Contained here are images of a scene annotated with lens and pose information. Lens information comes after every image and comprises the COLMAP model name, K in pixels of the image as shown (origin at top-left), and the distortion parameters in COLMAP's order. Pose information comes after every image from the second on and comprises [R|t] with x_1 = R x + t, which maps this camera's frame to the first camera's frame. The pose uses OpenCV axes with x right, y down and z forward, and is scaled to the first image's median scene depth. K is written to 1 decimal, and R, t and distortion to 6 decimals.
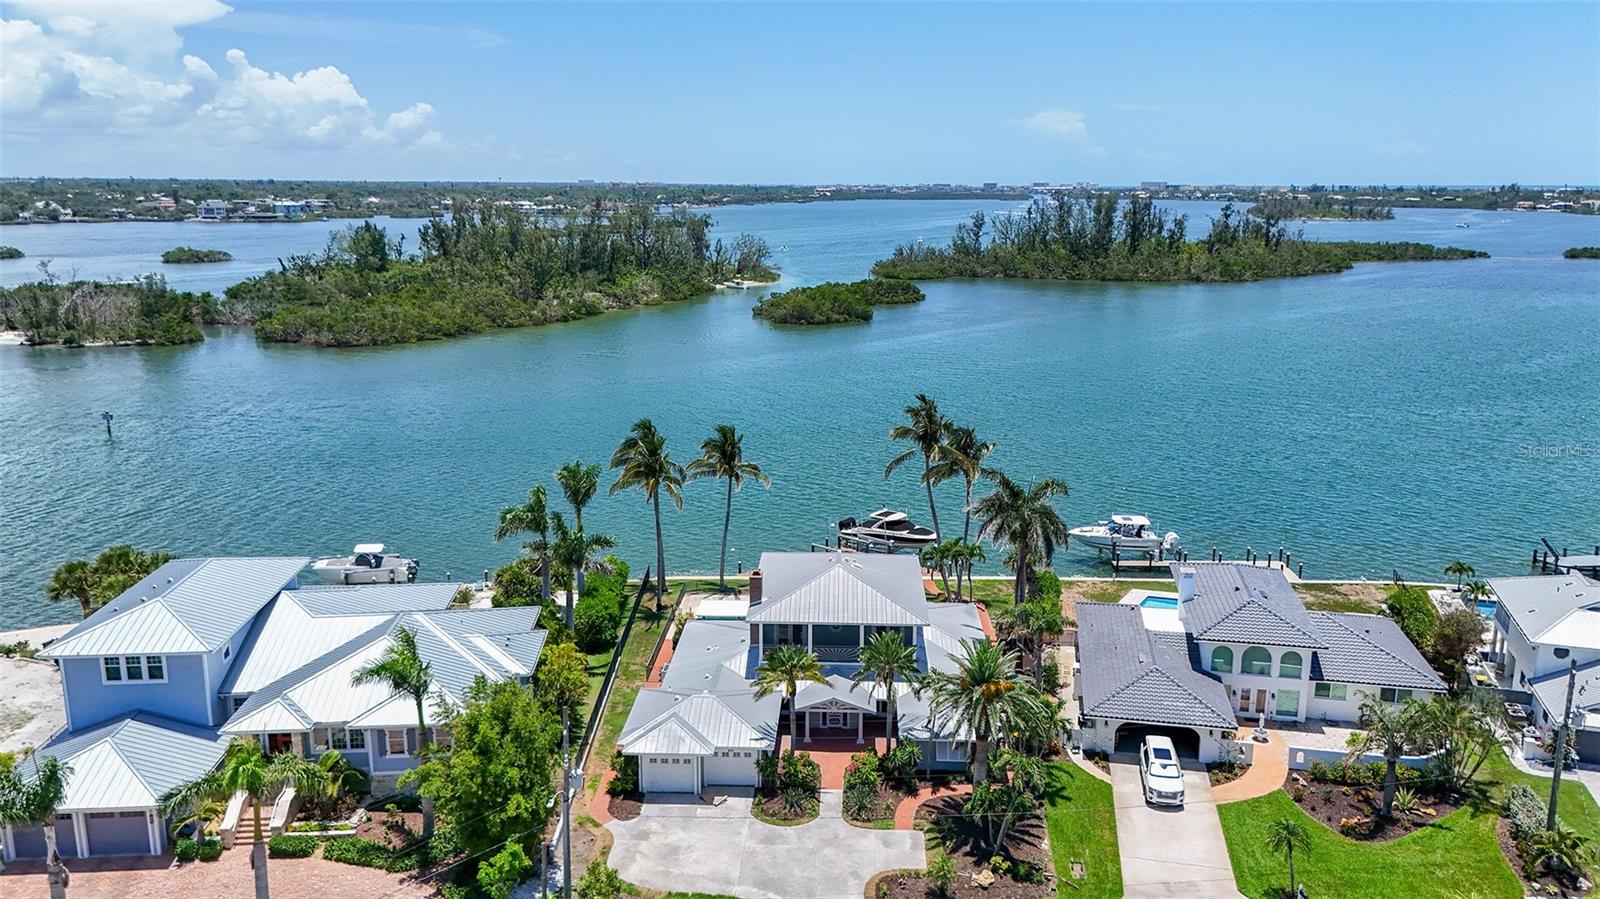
lens RADIAL K [[1192.1, 0, 800.0], [0, 1192.1, 449.5], [0, 0, 1]] dist [0.063349, -0.056391]
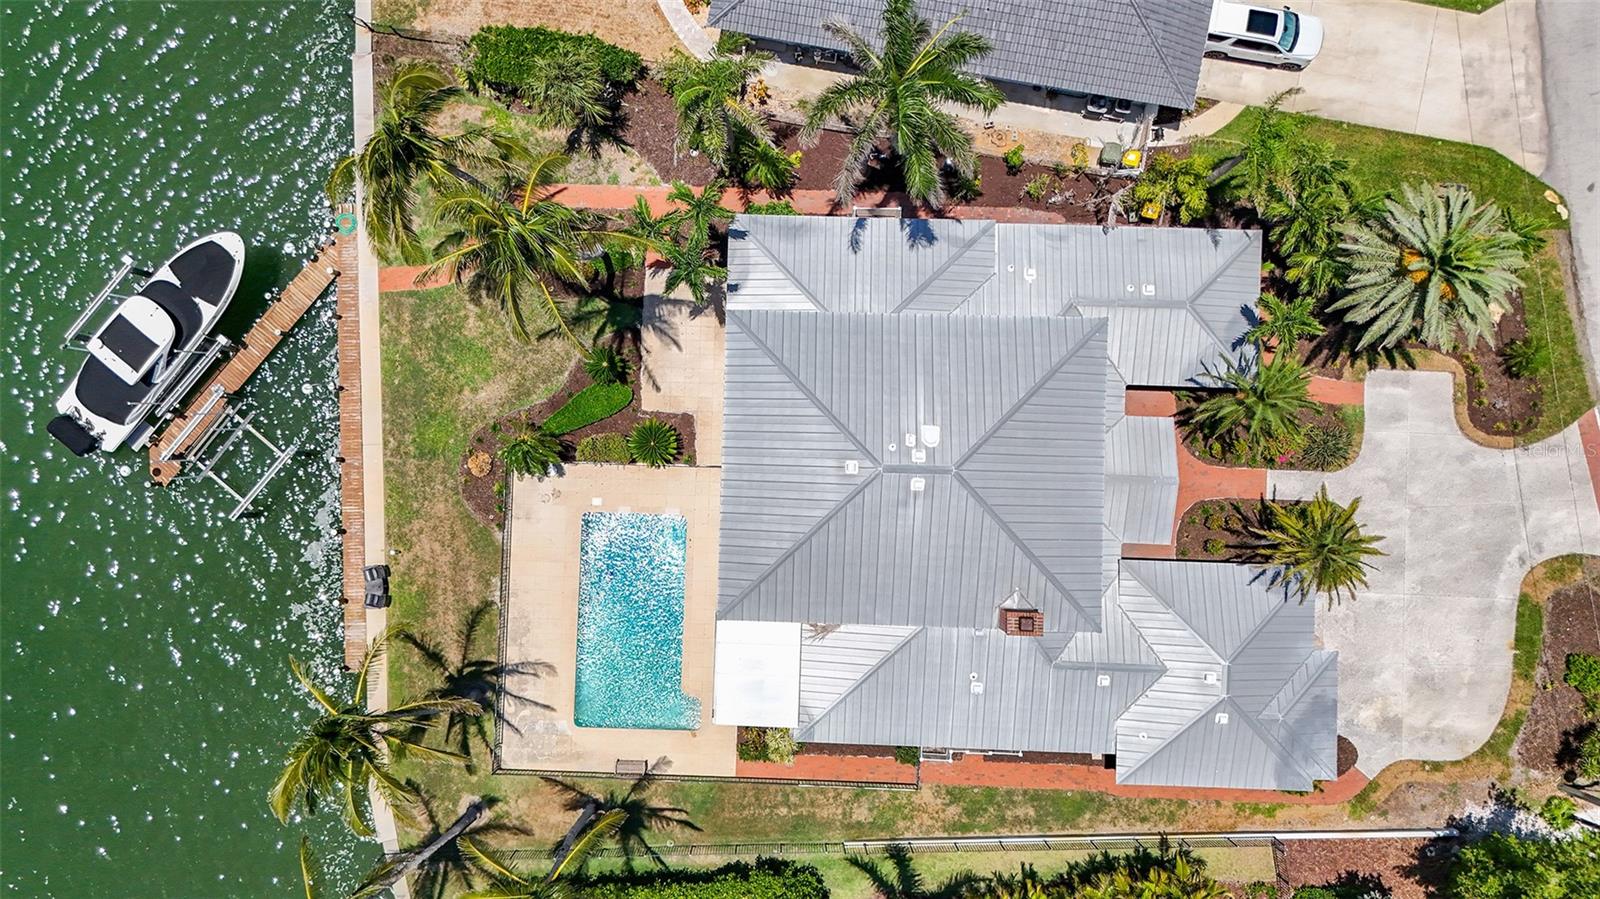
lens RADIAL K [[1178.6, 0, 800.0], [0, 1178.6, 449.5], [0, 0, 1]] dist [0.064482, -0.060564]
pose [[-0.017505, -0.999766, 0.012706, 0.036518], [0.234500, 0.008248, 0.972081, -0.415672], [-0.971958, 0.019996, 0.234301, 0.922093]]
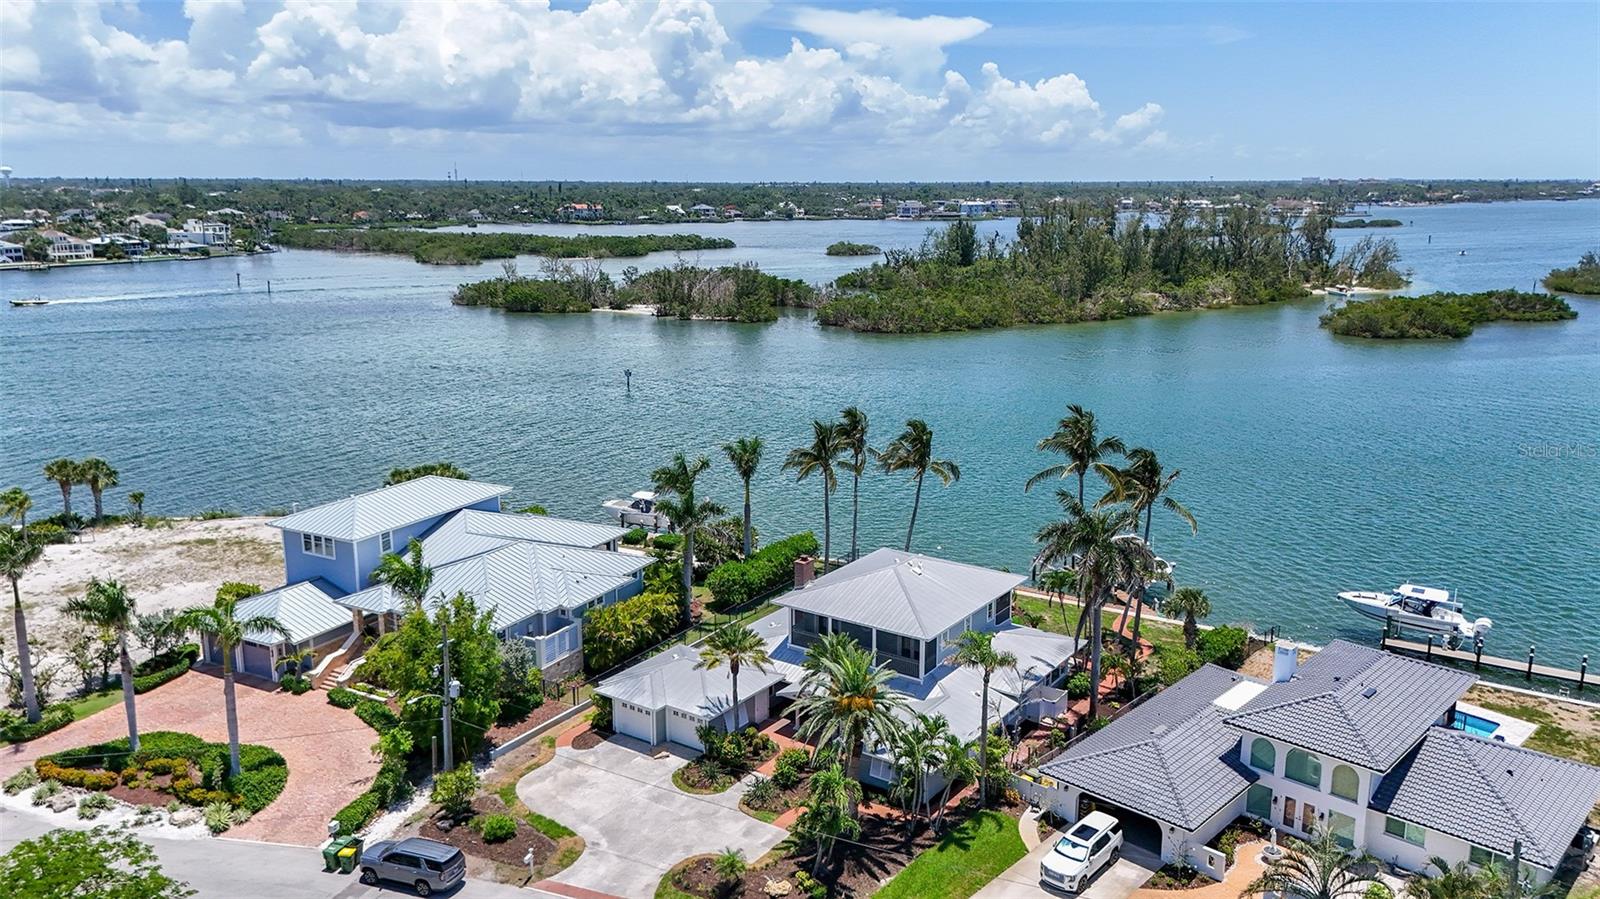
lens RADIAL K [[1192.1, 0, 800.0], [0, 1192.1, 449.5], [0, 0, 1]] dist [0.063349, -0.056391]
pose [[0.841902, 0.113443, -0.527571, 0.461350], [-0.113309, 0.993021, 0.032710, -0.020699], [0.527600, 0.032240, 0.848881, 0.125194]]
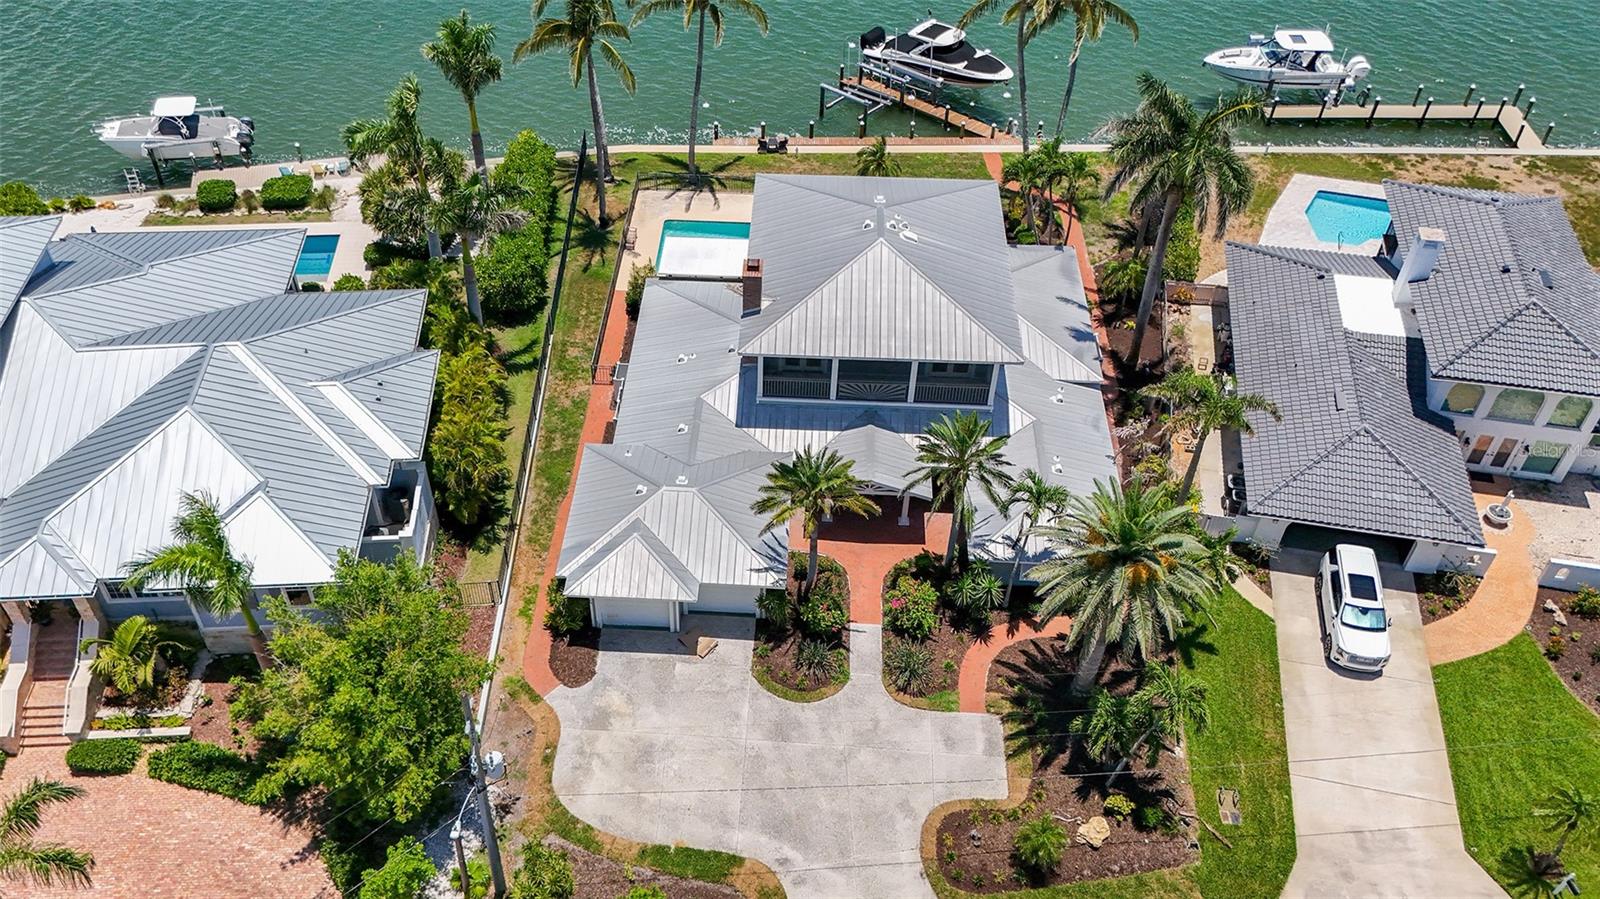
lens RADIAL K [[1280.9, 0, 725.4], [0, 1280.9, 491.5], [0, 0, 1]] dist [0.085697, -0.090941]
pose [[0.999593, 0.011109, -0.026292, -0.030514], [0.004264, 0.852698, 0.522387, -0.145074], [0.028222, -0.522286, 0.852303, 0.331488]]
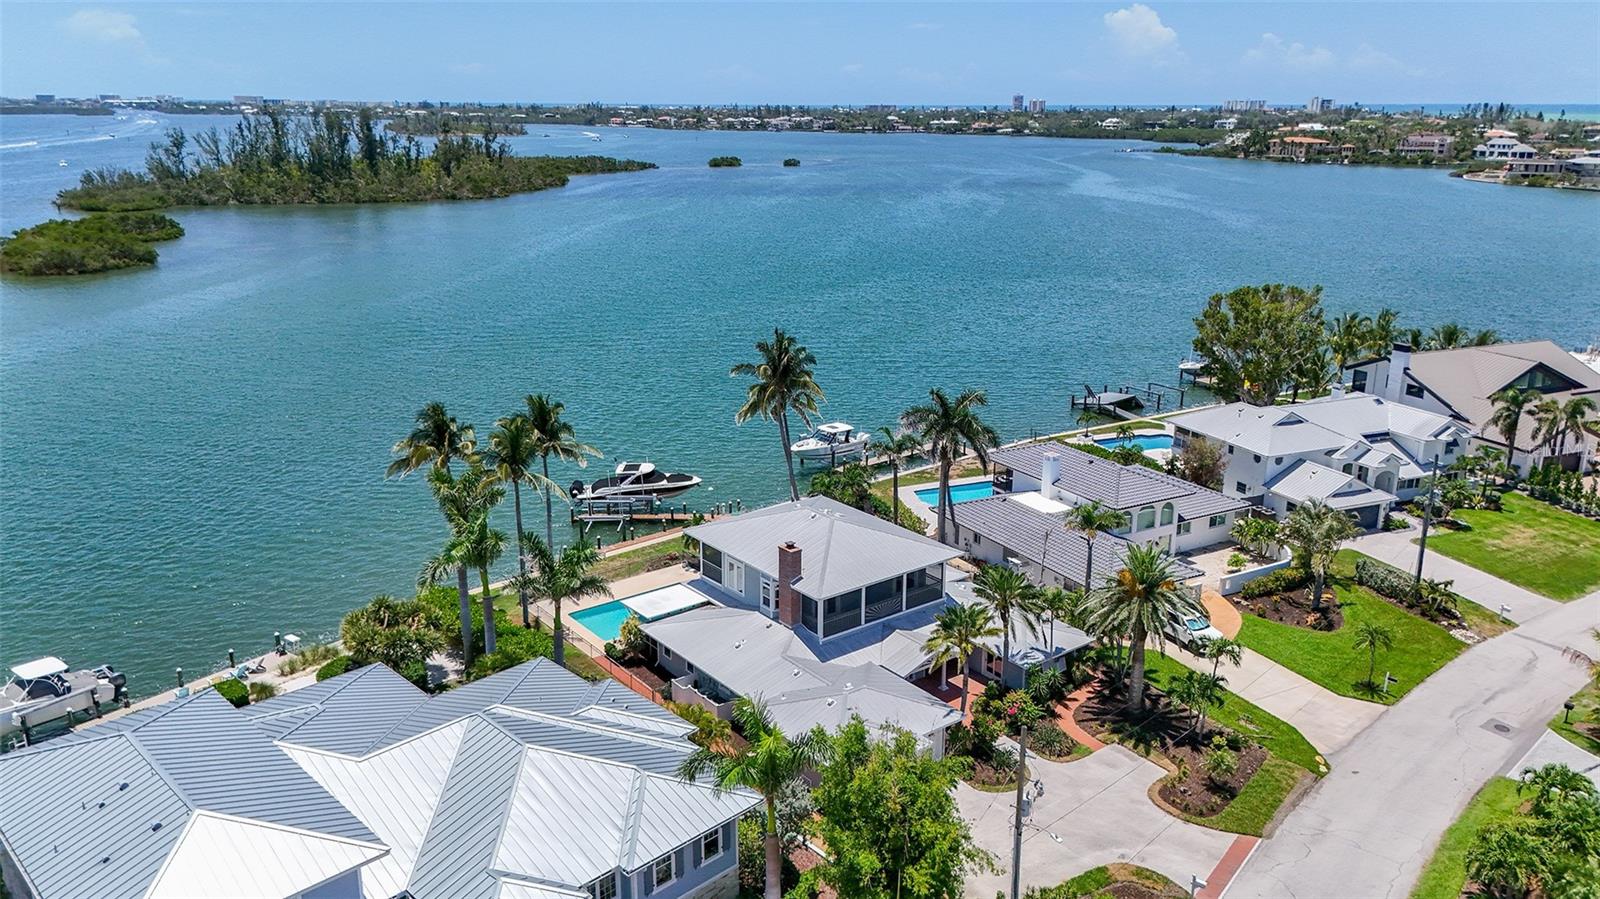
lens RADIAL K [[1178.6, 0, 800.0], [0, 1178.6, 449.5], [0, 0, 1]] dist [0.064482, -0.060564]
pose [[0.758275, -0.182678, 0.625818, -0.536924], [0.139346, 0.983170, 0.118151, -0.065489], [-0.636869, -0.002385, 0.770968, 0.307529]]
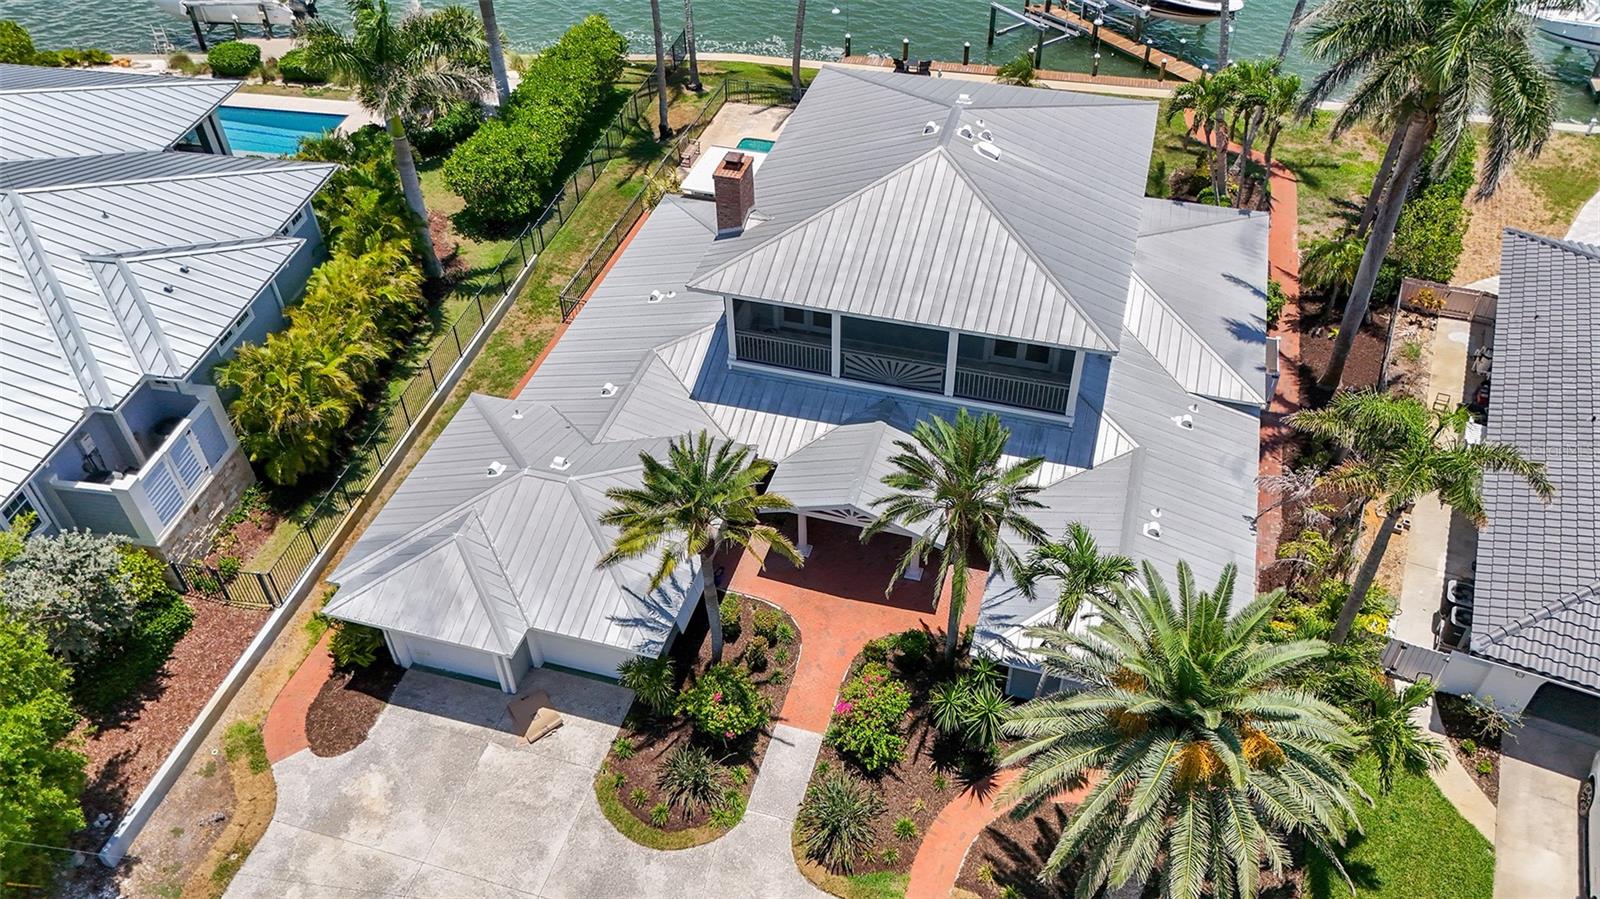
lens RADIAL K [[1192.1, 0, 800.0], [0, 1192.1, 449.5], [0, 0, 1]] dist [0.063349, -0.056391]
pose [[0.970915, 0.145397, -0.190222, 0.079333], [-0.031235, 0.864623, 0.501450, -0.021887], [0.237380, -0.480923, 0.844016, 0.563446]]
